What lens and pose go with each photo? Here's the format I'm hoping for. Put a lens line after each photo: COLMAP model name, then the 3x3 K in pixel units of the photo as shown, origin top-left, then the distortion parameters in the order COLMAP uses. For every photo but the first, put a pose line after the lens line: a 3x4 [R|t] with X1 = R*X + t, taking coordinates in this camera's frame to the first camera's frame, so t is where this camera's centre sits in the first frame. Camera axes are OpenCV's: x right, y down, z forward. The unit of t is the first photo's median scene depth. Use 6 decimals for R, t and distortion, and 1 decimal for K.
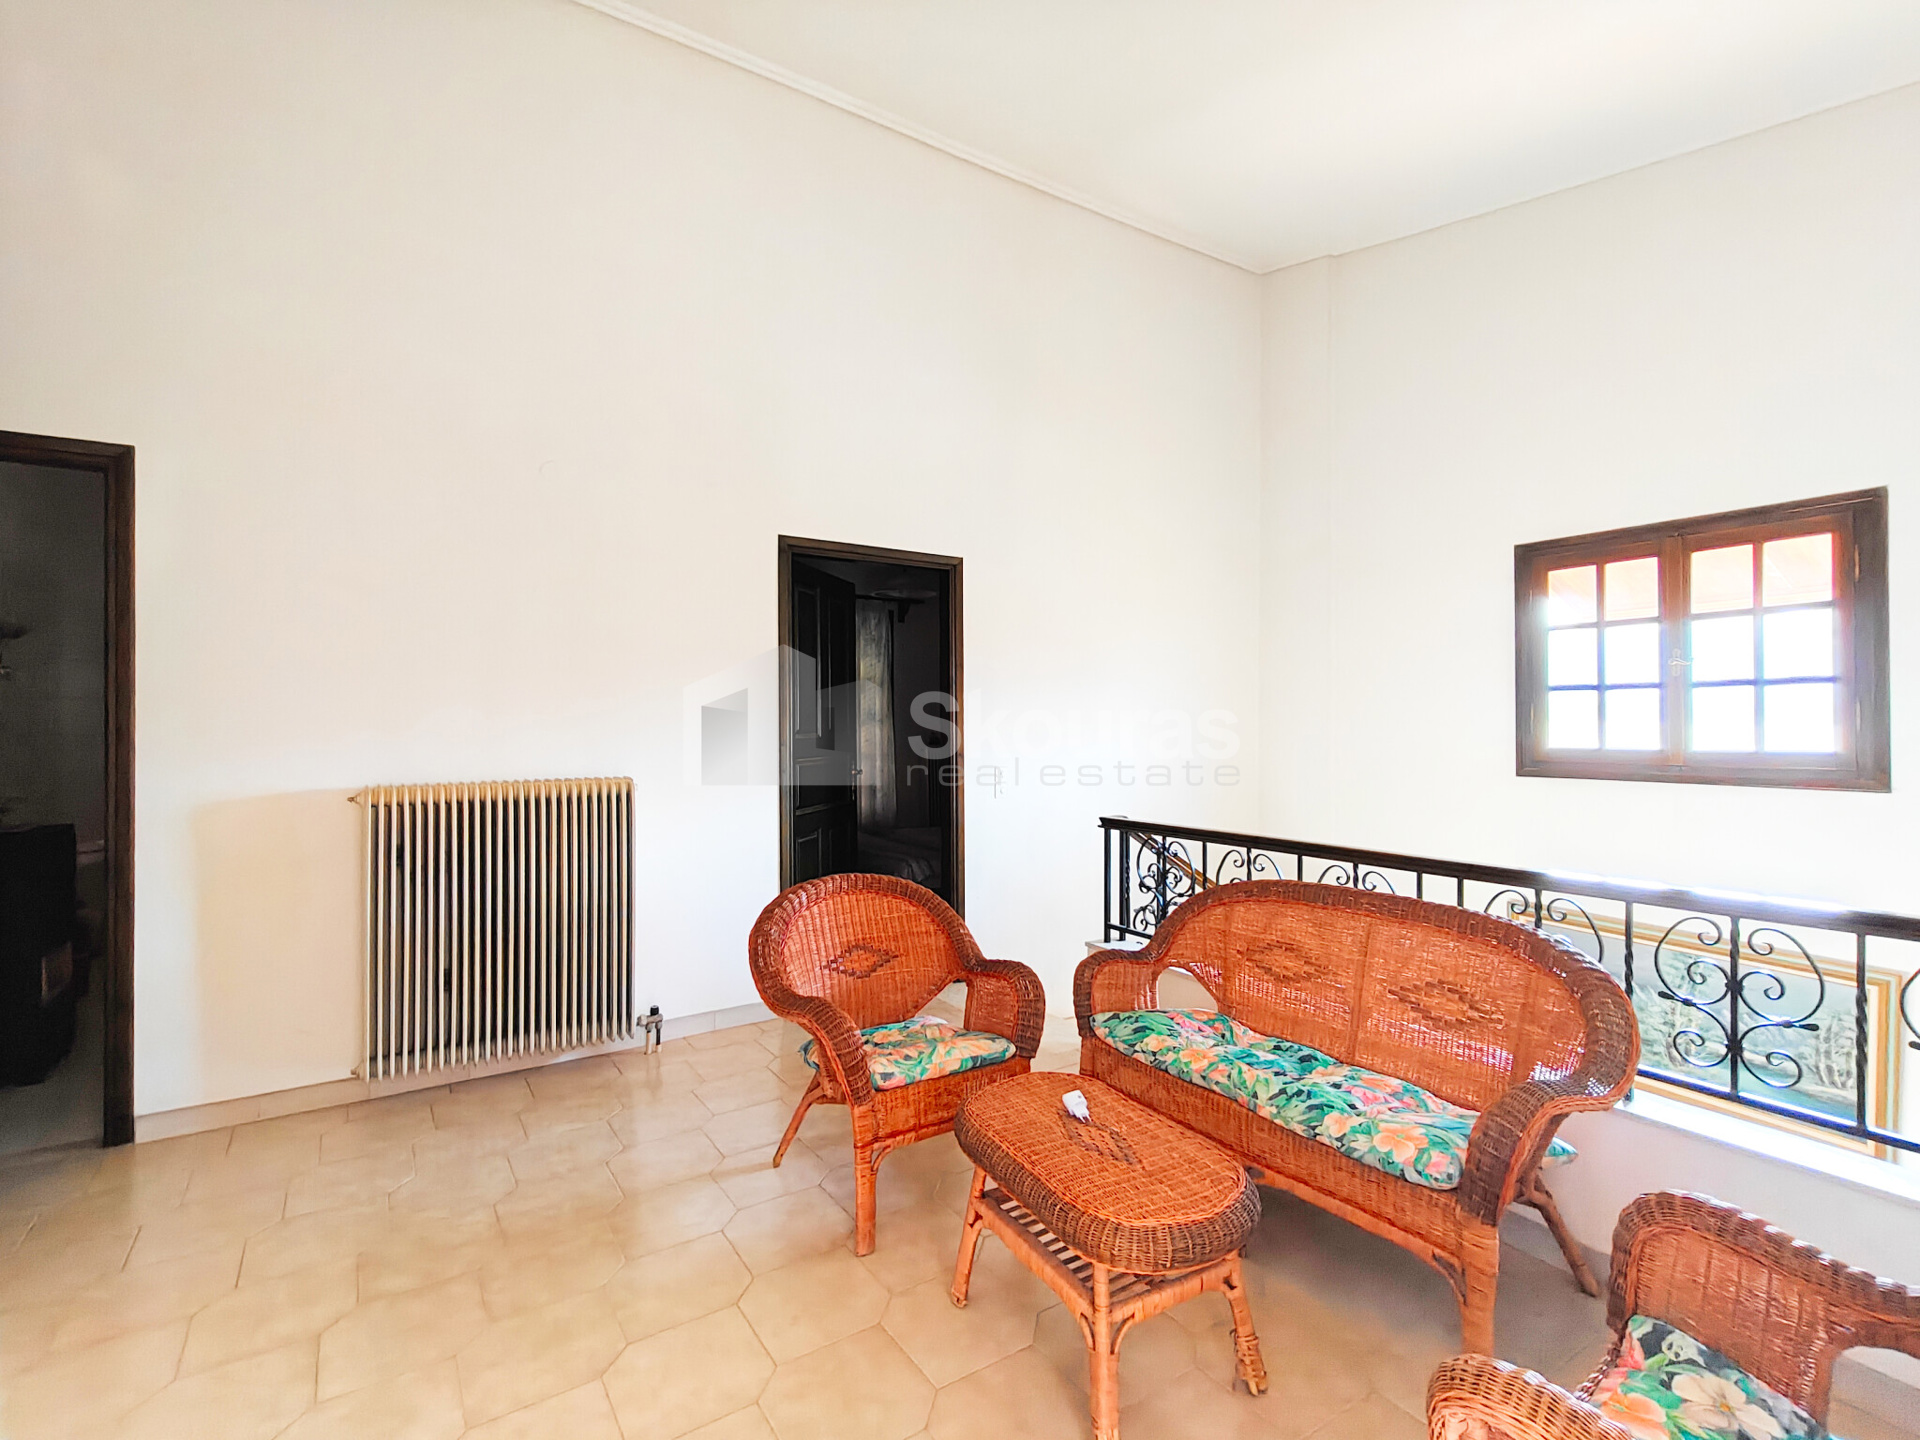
lens RADIAL K [[911.1, 0, 964.4], [0, 911.1, 707.6], [0, 0, 1]] dist [0.008414, -0.000825]
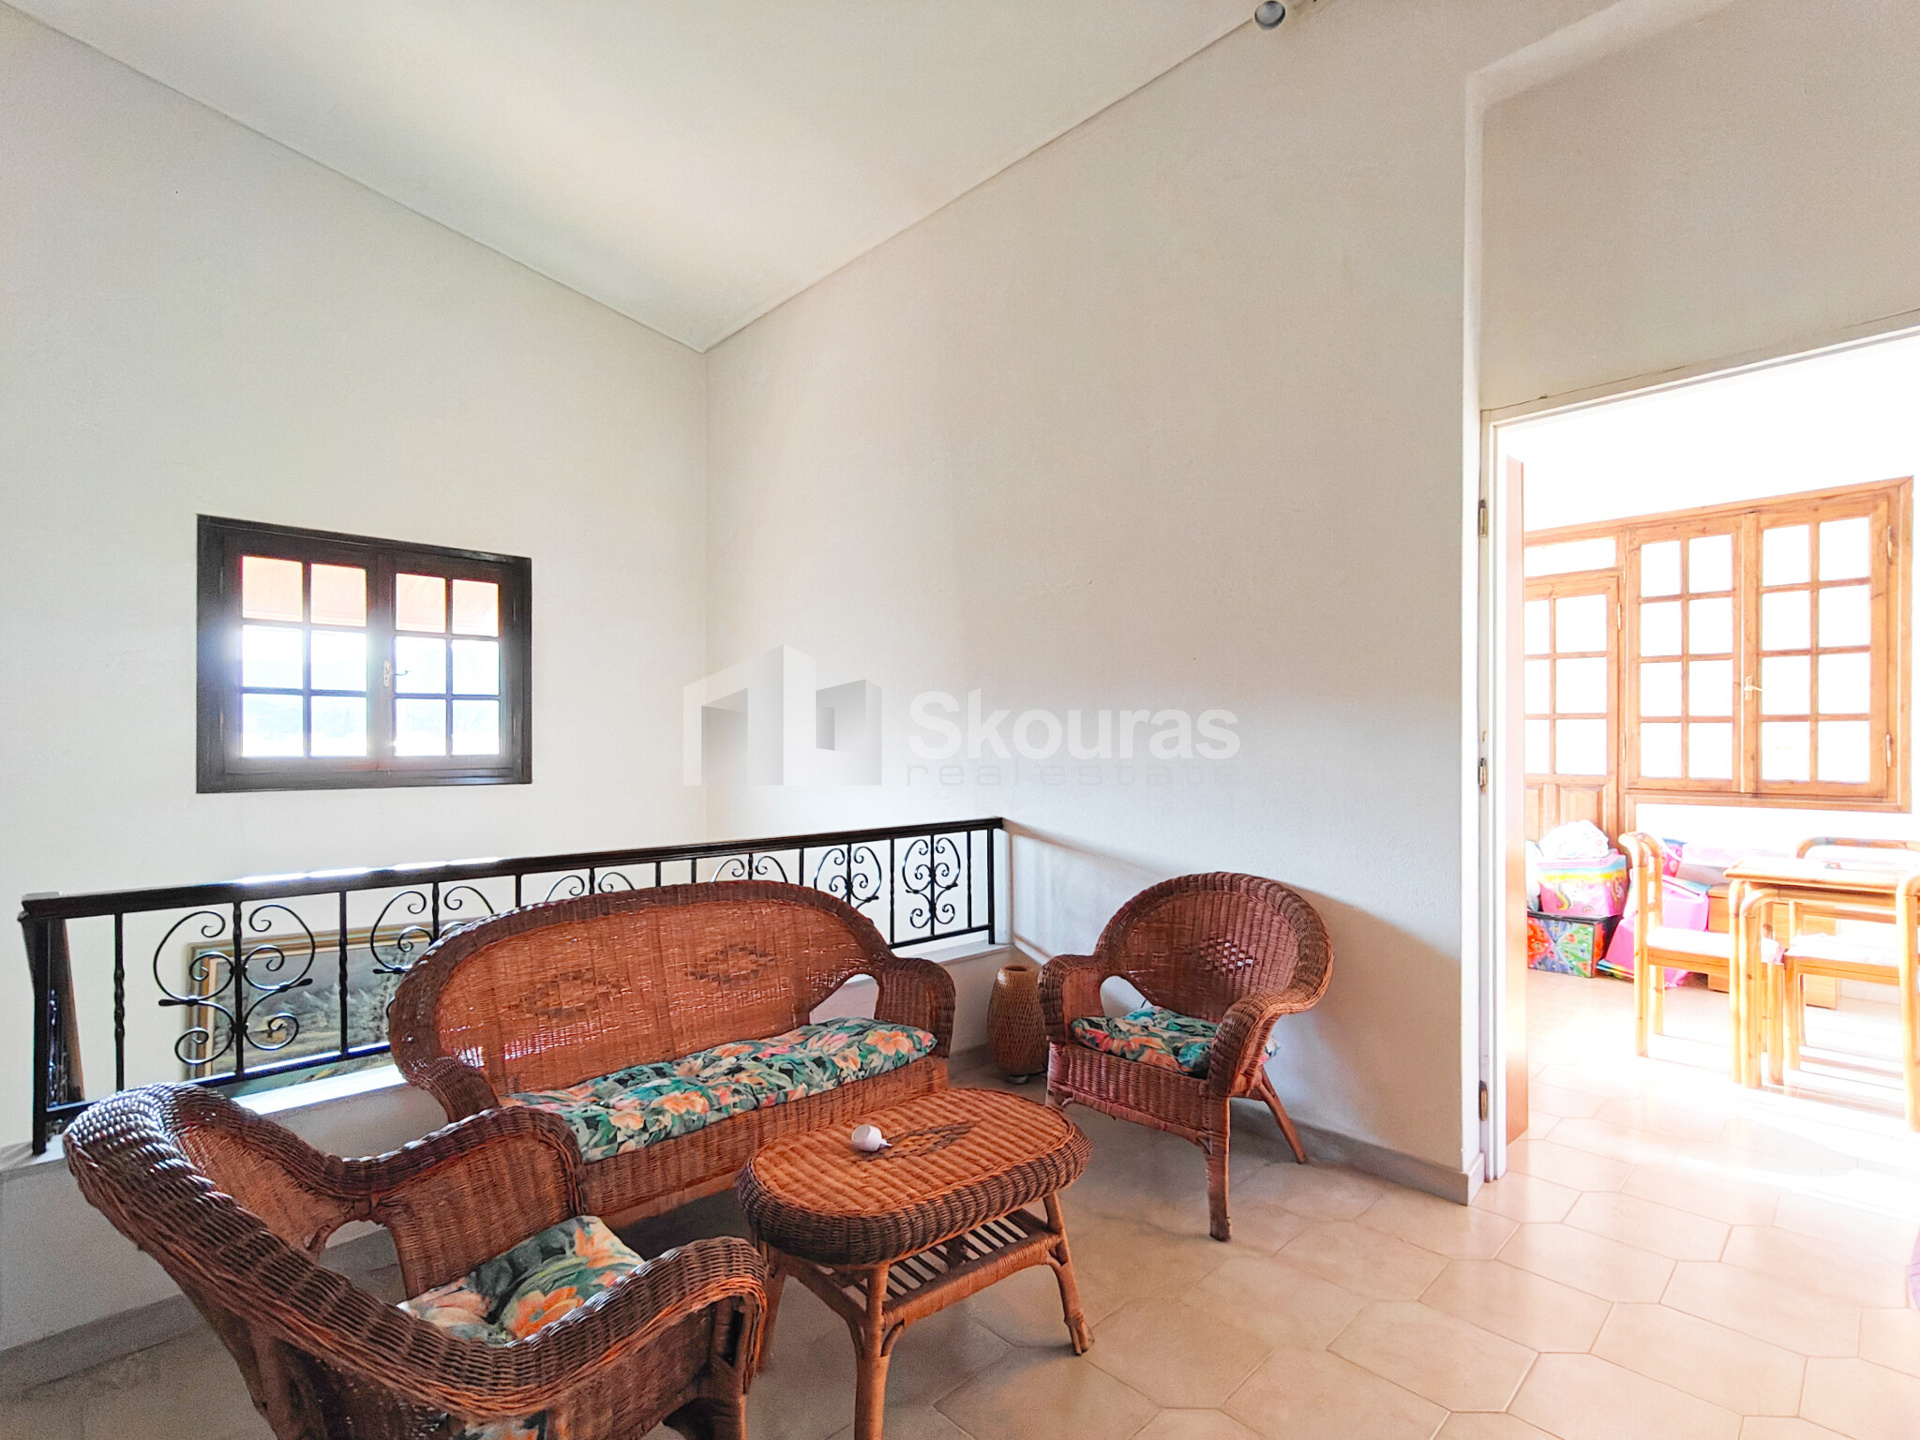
lens RADIAL K [[911.1, 0, 966.4], [0, 911.1, 747.8], [0, 0, 1]] dist [0.008414, -0.000825]
pose [[-0.188201, -0.014366, 0.982025, -0.434034], [-0.022431, 0.999695, 0.010326, 0.011898], [-0.981874, -0.020084, -0.188466, 0.581824]]
